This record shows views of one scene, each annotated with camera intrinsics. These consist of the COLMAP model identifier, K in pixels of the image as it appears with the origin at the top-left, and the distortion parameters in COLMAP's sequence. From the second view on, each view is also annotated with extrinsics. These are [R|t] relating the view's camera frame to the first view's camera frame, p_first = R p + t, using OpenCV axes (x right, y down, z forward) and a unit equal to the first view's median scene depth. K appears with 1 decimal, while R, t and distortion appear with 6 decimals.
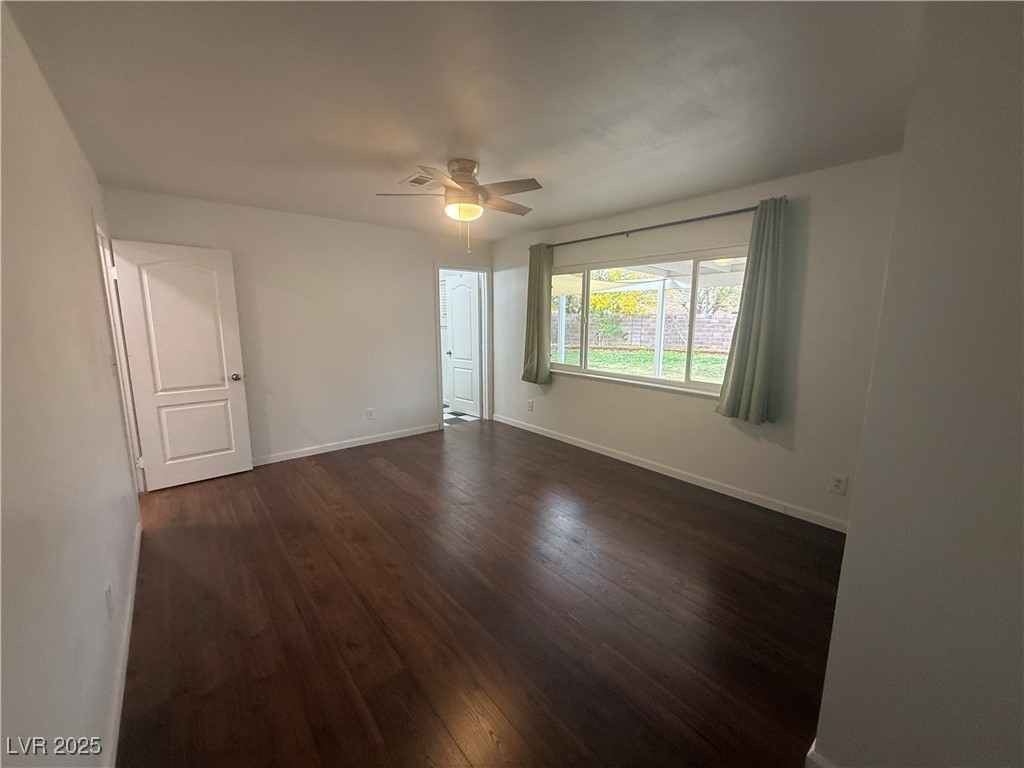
lens RADIAL K [[404.5, 0, 512.0], [0, 404.5, 384.0], [0, 0, 1]] dist [0.000425, 0.000109]
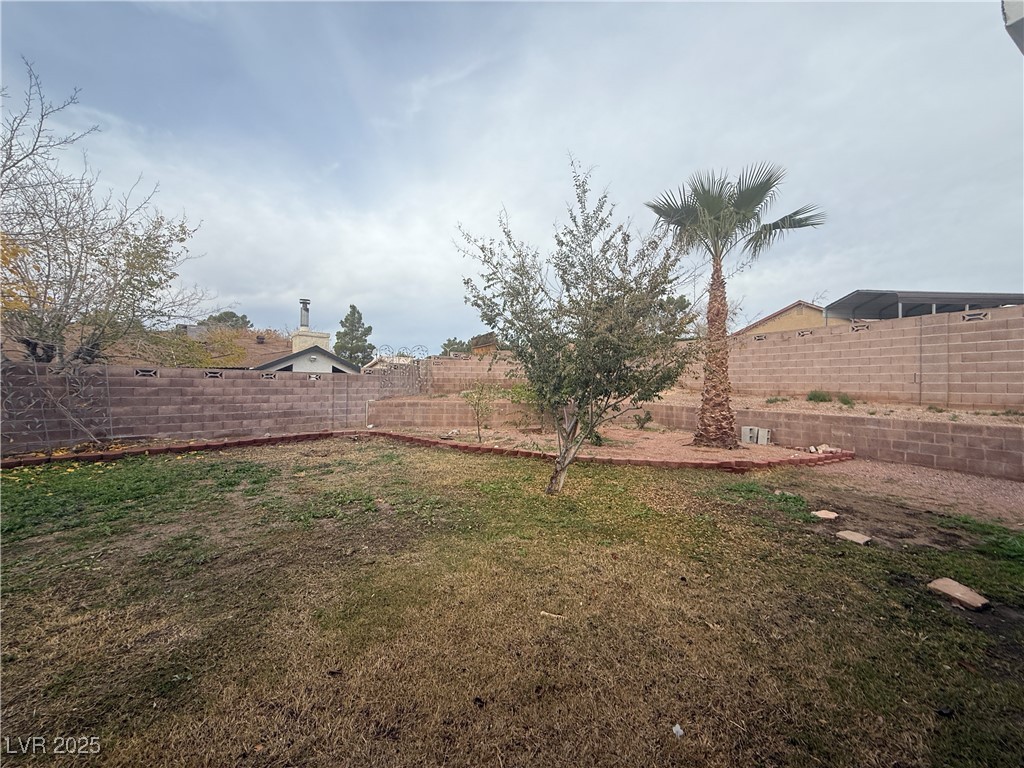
lens RADIAL K [[407.9, 0, 511.0], [0, 407.9, 380.8], [0, 0, 1]] dist [0.000621, -0.000008]
pose [[0.201885, 0.004728, 0.979398, 0.513617], [0.152690, 0.987609, -0.036242, -0.358411], [-0.967434, 0.156861, 0.198662, 2.377738]]
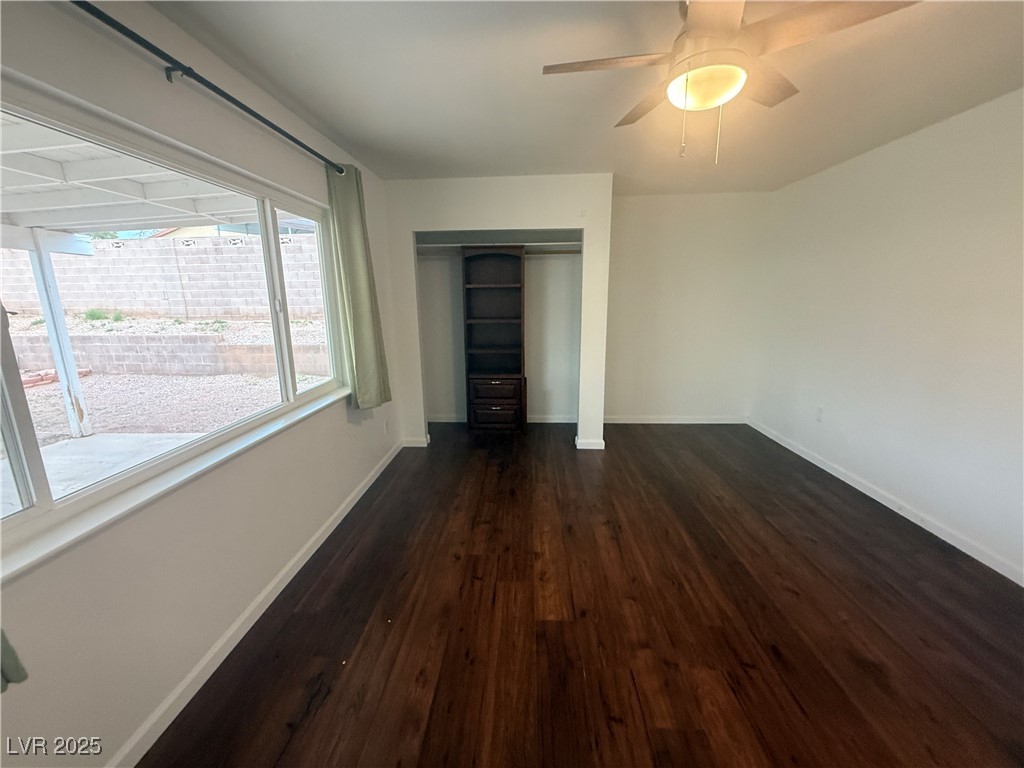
lens RADIAL K [[408.6, 0, 510.8], [0, 408.6, 380.1], [0, 0, 1]] dist [0.000570, 0.000486]
pose [[-0.730391, -0.137786, 0.668987, -0.216117], [0.120811, 0.937938, 0.325080, -0.177989], [-0.672260, 0.318256, -0.668415, 1.040952]]
